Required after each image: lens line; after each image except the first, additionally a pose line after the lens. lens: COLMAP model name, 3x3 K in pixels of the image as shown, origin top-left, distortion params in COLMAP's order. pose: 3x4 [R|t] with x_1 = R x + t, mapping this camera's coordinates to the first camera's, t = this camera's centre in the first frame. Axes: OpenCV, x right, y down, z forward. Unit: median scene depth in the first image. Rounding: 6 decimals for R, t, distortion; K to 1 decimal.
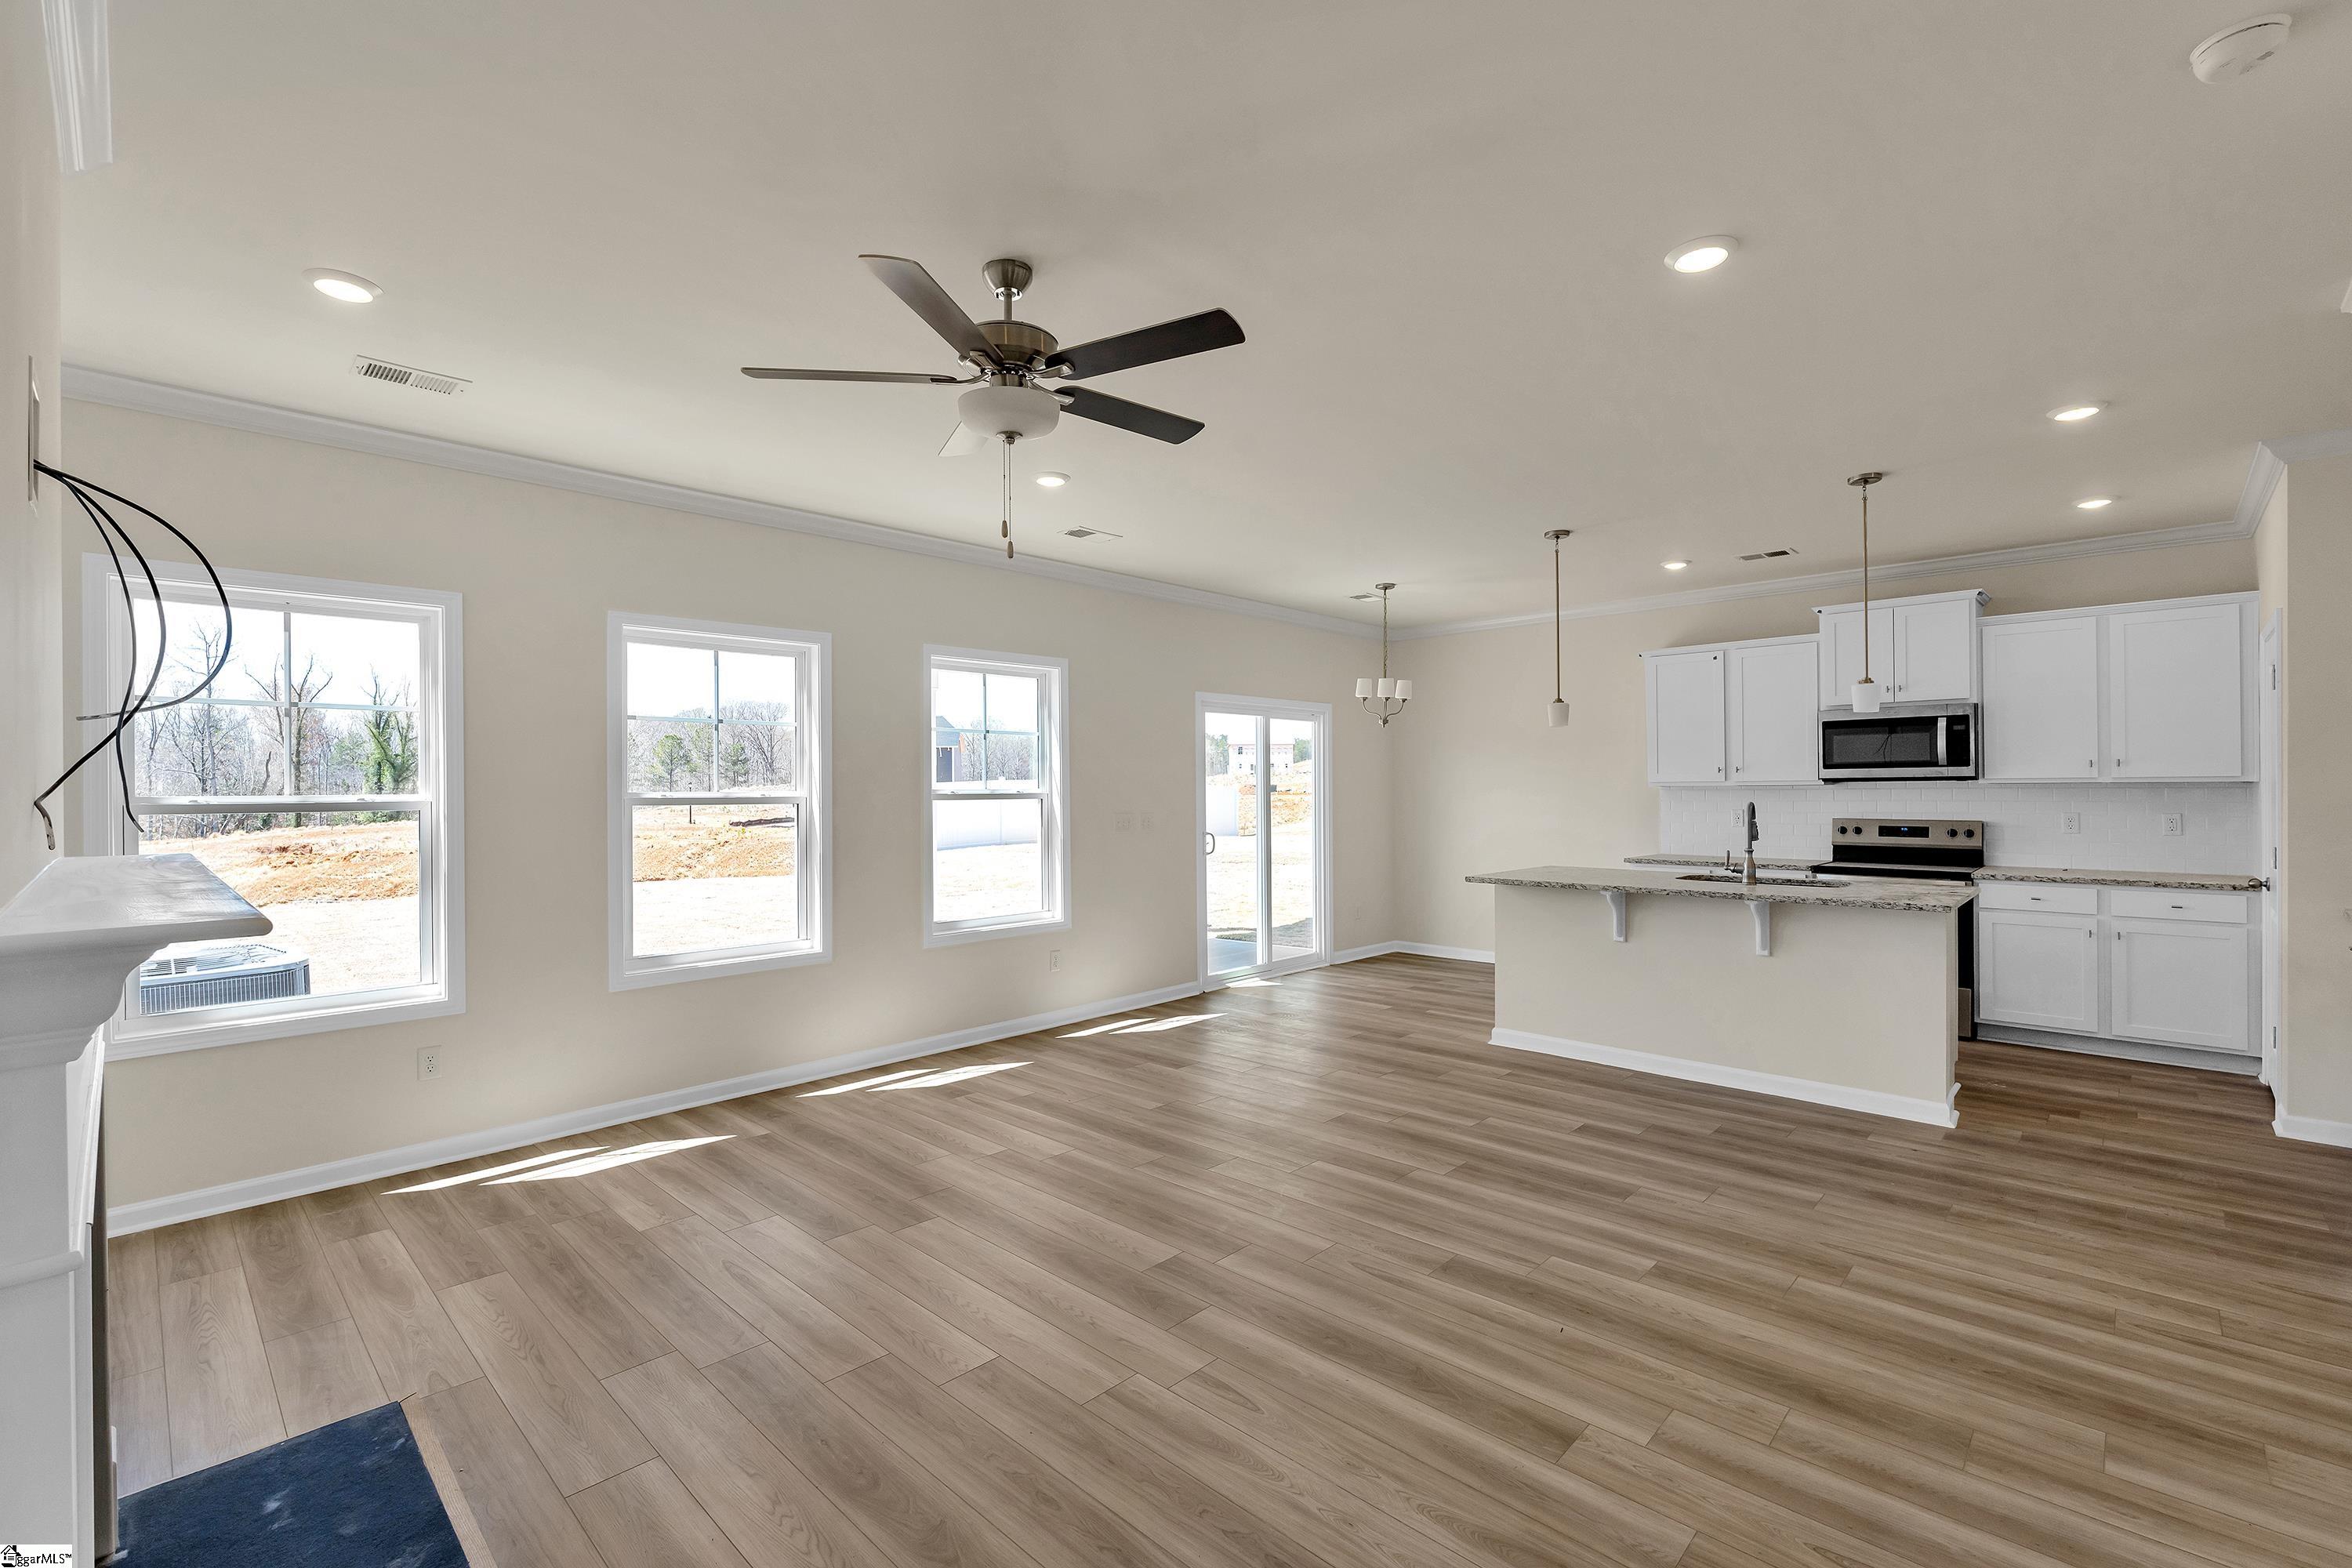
lens RADIAL K [[1019.0, 0, 1174.0], [0, 1019.0, 790.6], [0, 0, 1]] dist [-0.007903, 0.001609]
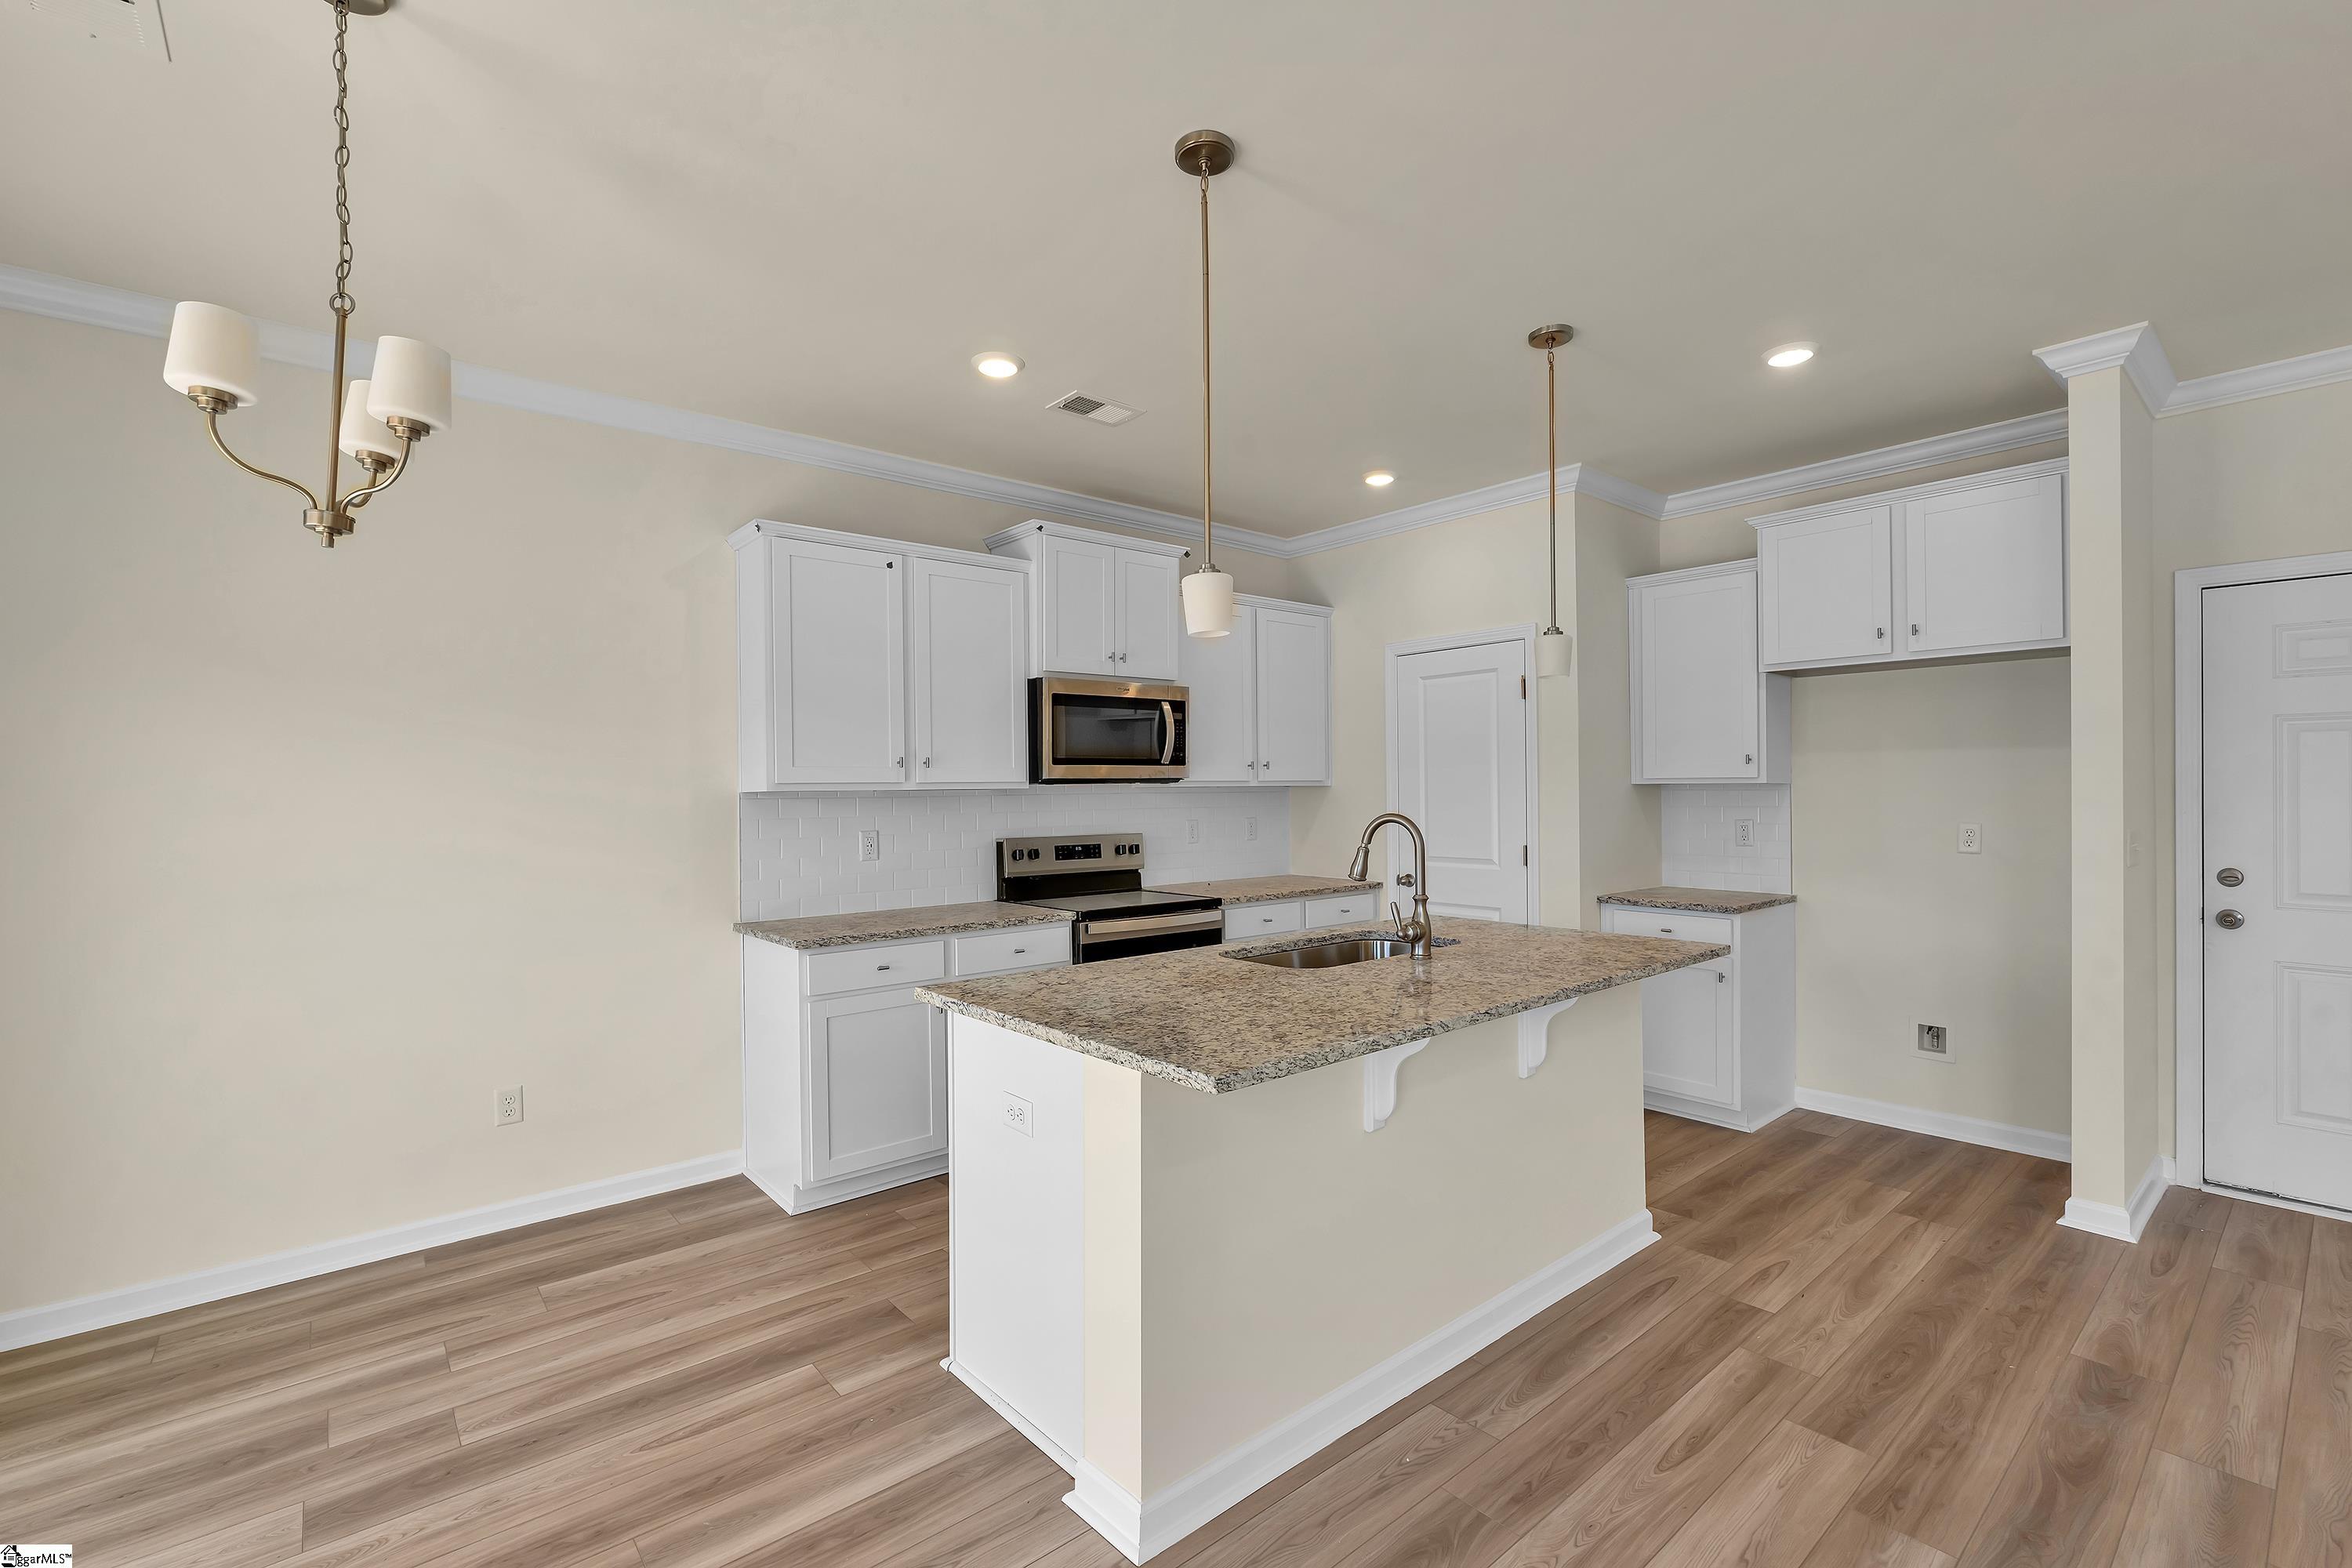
lens RADIAL K [[1019.0, 0, 1172.5], [0, 1019.0, 789.0], [0, 0, 1]] dist [-0.007903, 0.001609]
pose [[0.103859, 0.005025, 0.994579, -0.024662], [0.007891, 0.999952, -0.005876, -0.001104], [-0.994561, 0.008458, 0.103814, 1.316845]]
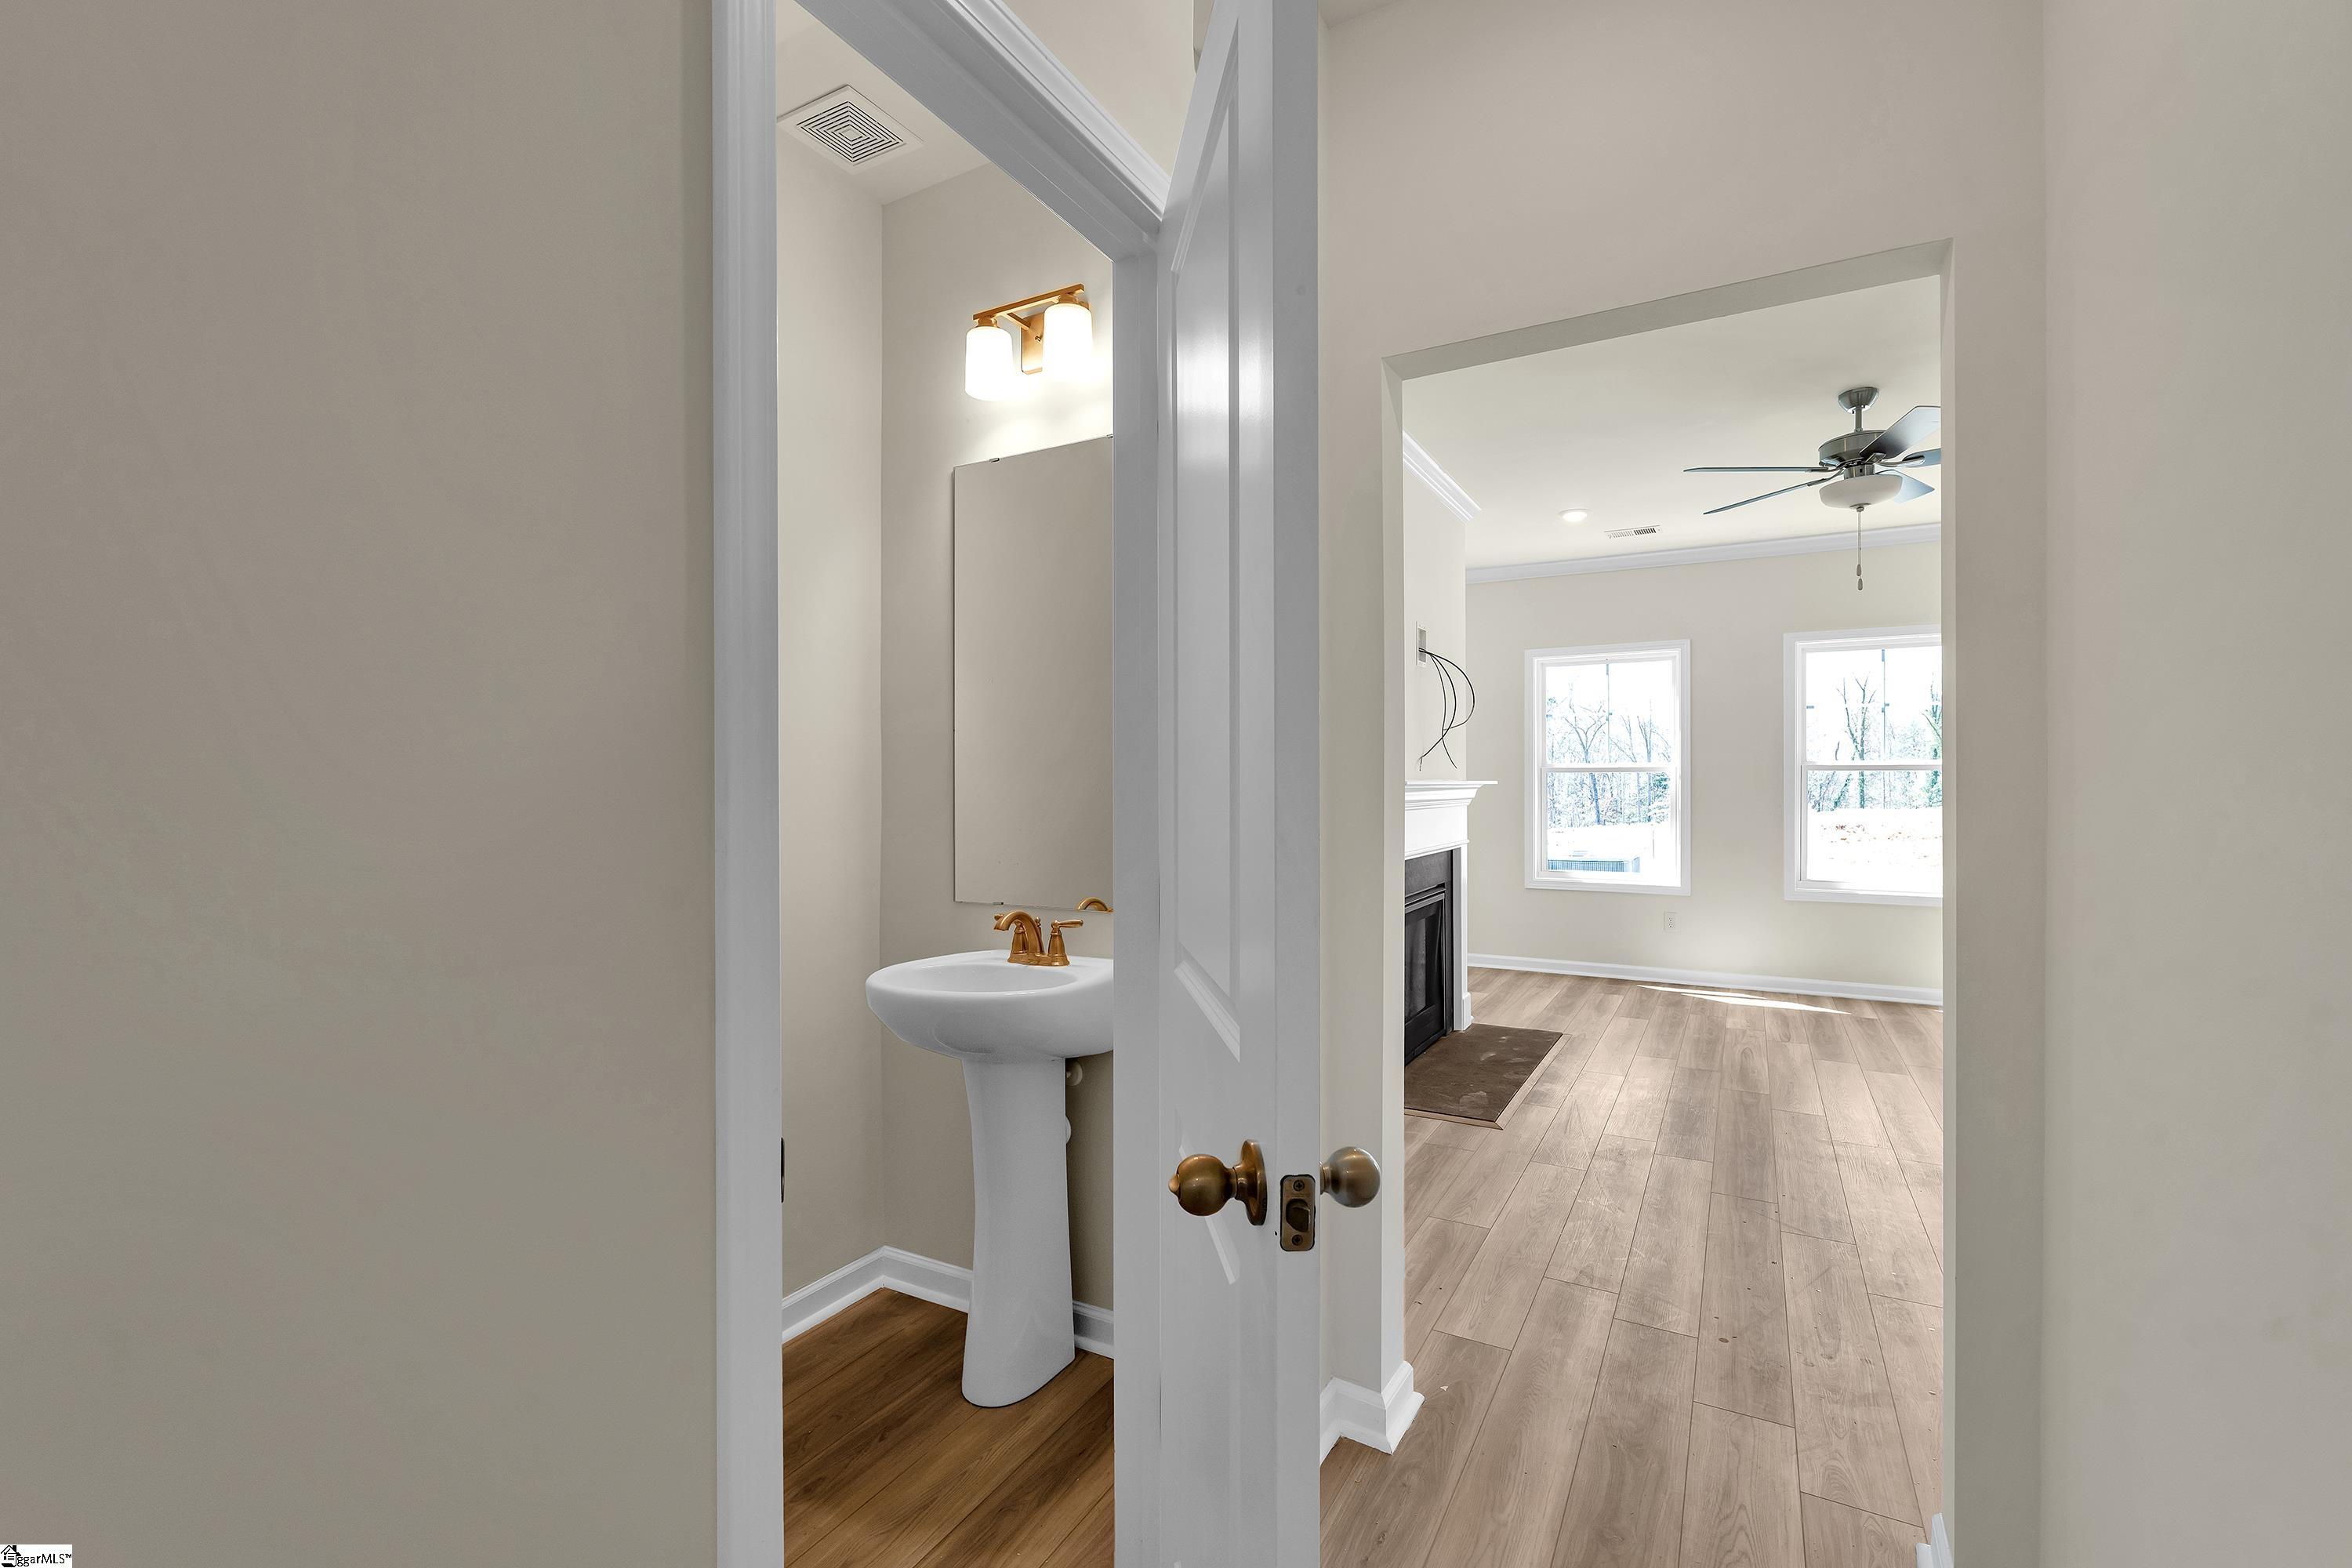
lens RADIAL K [[1019.0, 0, 1167.8], [0, 1019.0, 782.3], [0, 0, 1]] dist [-0.007903, 0.001609]
pose [[0.245356, 0.006065, -0.969414, 0.673624], [-0.002094, 0.999981, 0.005726, 0.027376], [0.969431, 0.000625, 0.245364, -0.215303]]
